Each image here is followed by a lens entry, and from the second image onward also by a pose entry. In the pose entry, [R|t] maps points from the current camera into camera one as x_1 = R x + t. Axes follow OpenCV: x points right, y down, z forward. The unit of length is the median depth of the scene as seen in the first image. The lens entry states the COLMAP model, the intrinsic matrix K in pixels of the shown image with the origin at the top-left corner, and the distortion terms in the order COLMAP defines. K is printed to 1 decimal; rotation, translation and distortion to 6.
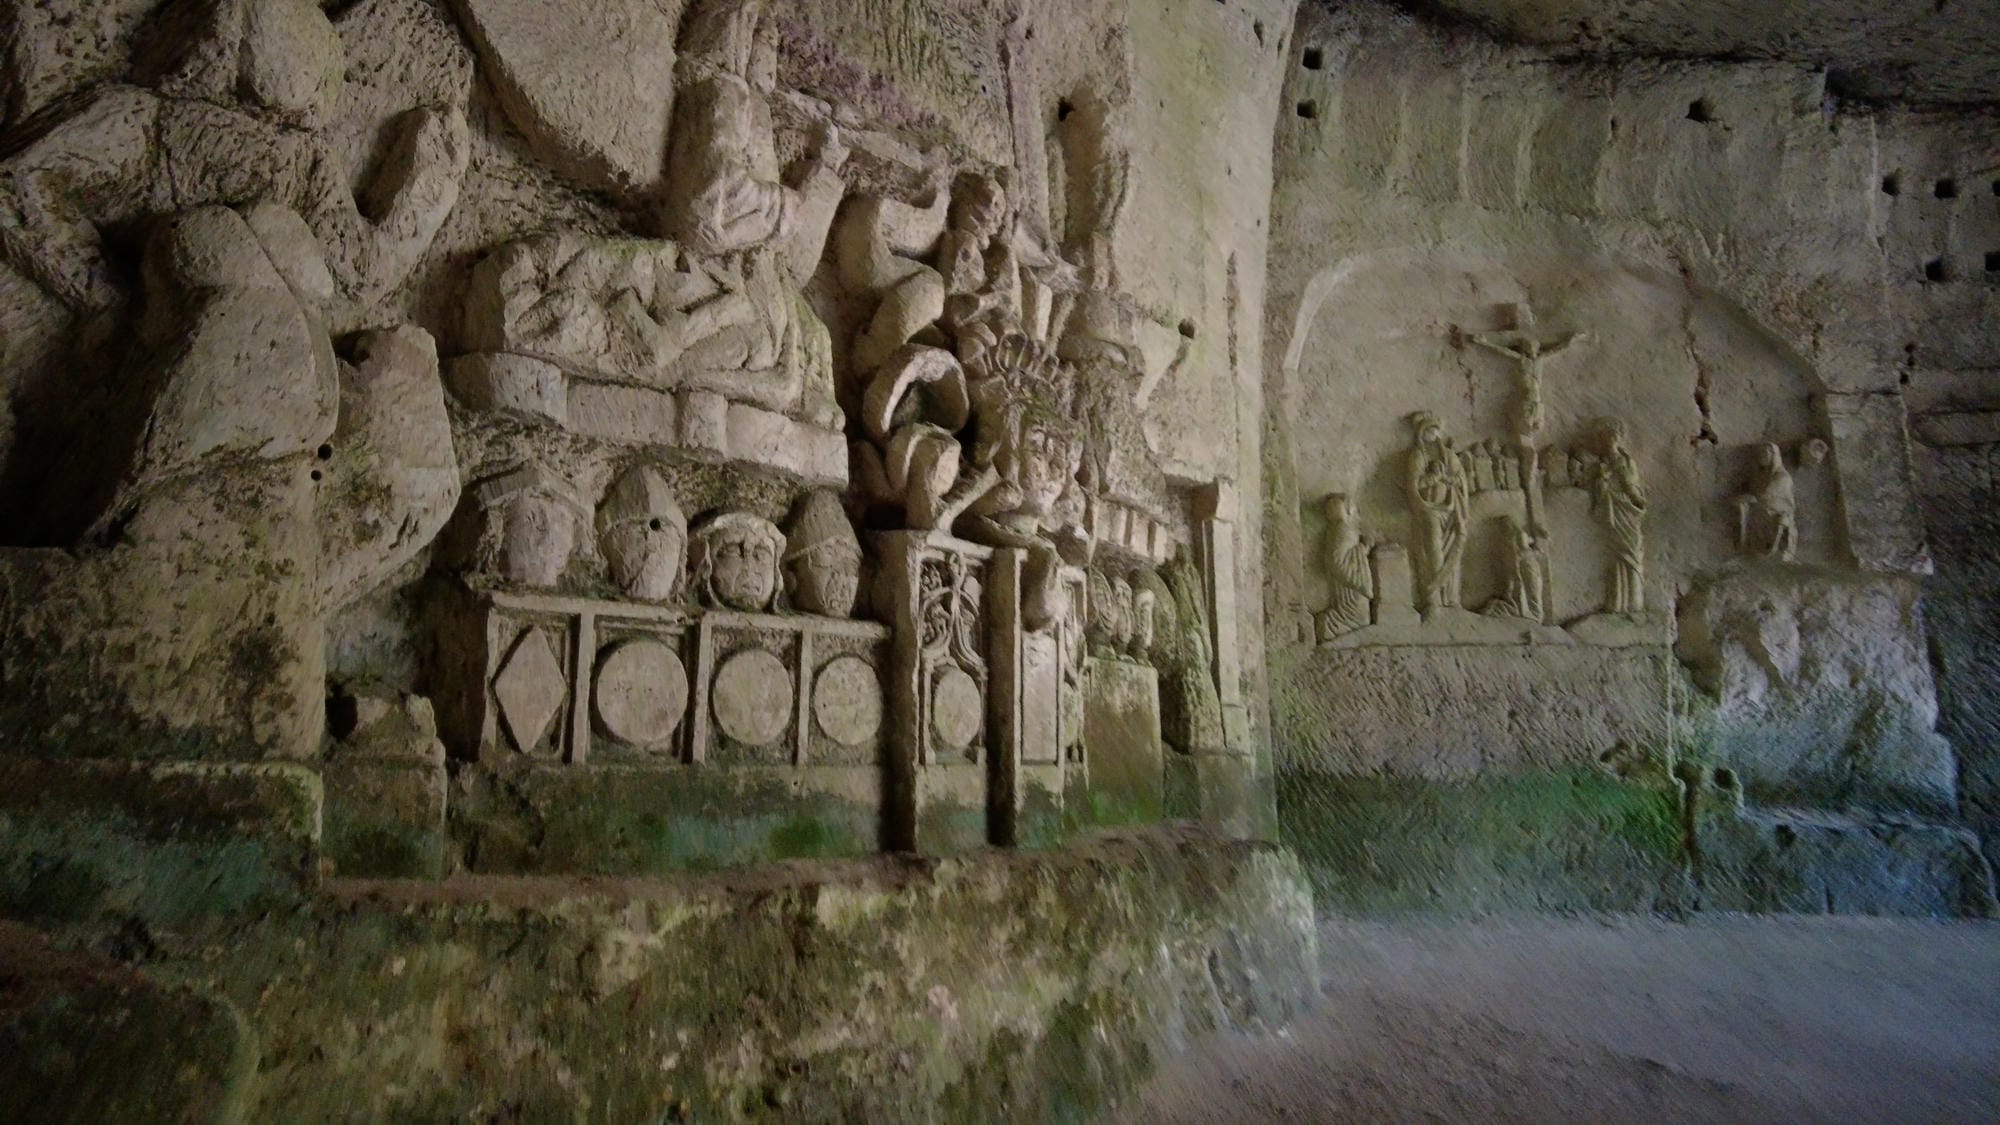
lens RADIAL K [[1264.1, 0, 998.1], [0, 1264.1, 562.8], [0, 0, 1]] dist [-0.048338, 0.002696]
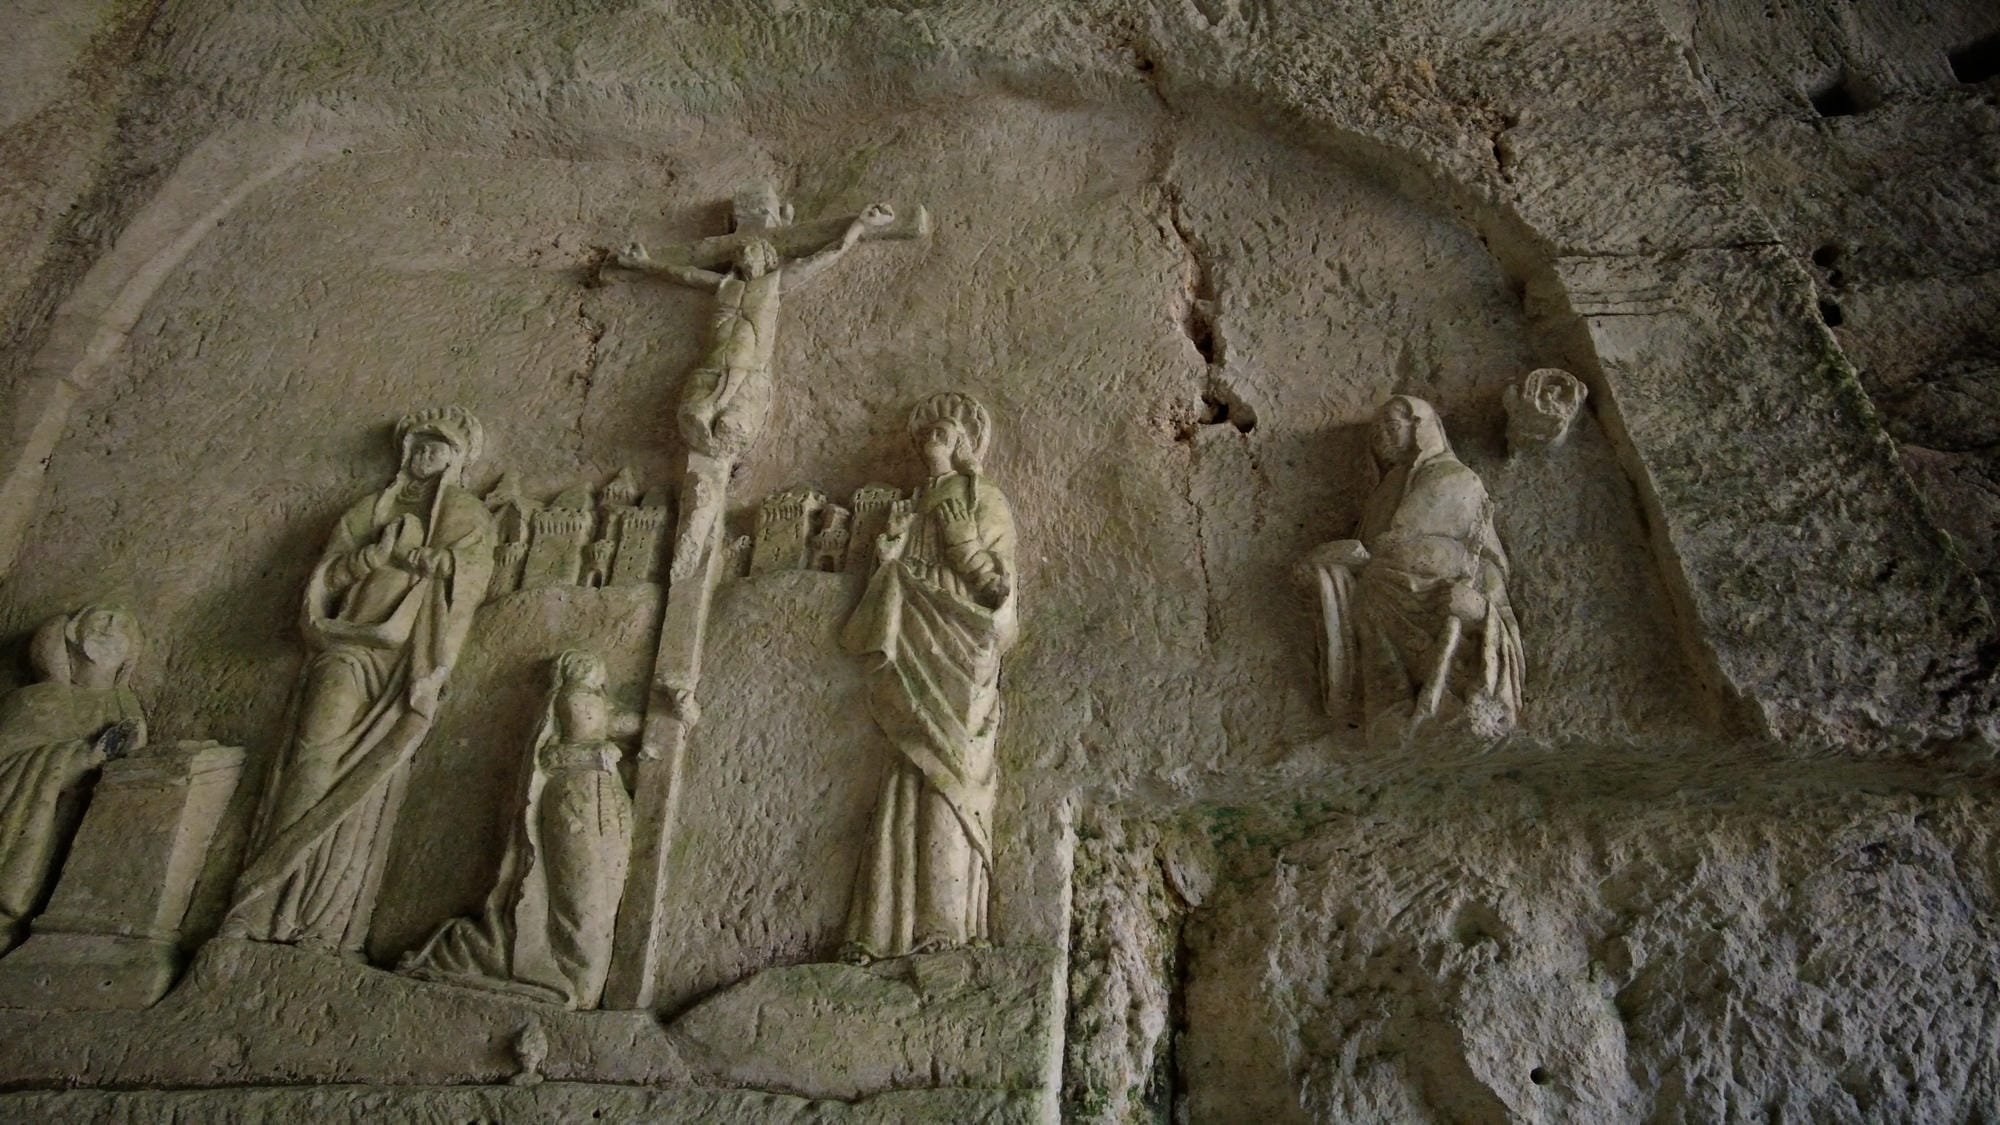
lens RADIAL K [[1264.1, 0, 1004.5], [0, 1264.1, 558.2], [0, 0, 1]] dist [-0.048338, 0.002696]
pose [[0.997683, -0.043928, -0.051946, 0.532795], [0.019489, 0.916130, -0.400407, 0.069027], [0.065178, 0.398467, 0.914864, 0.709810]]
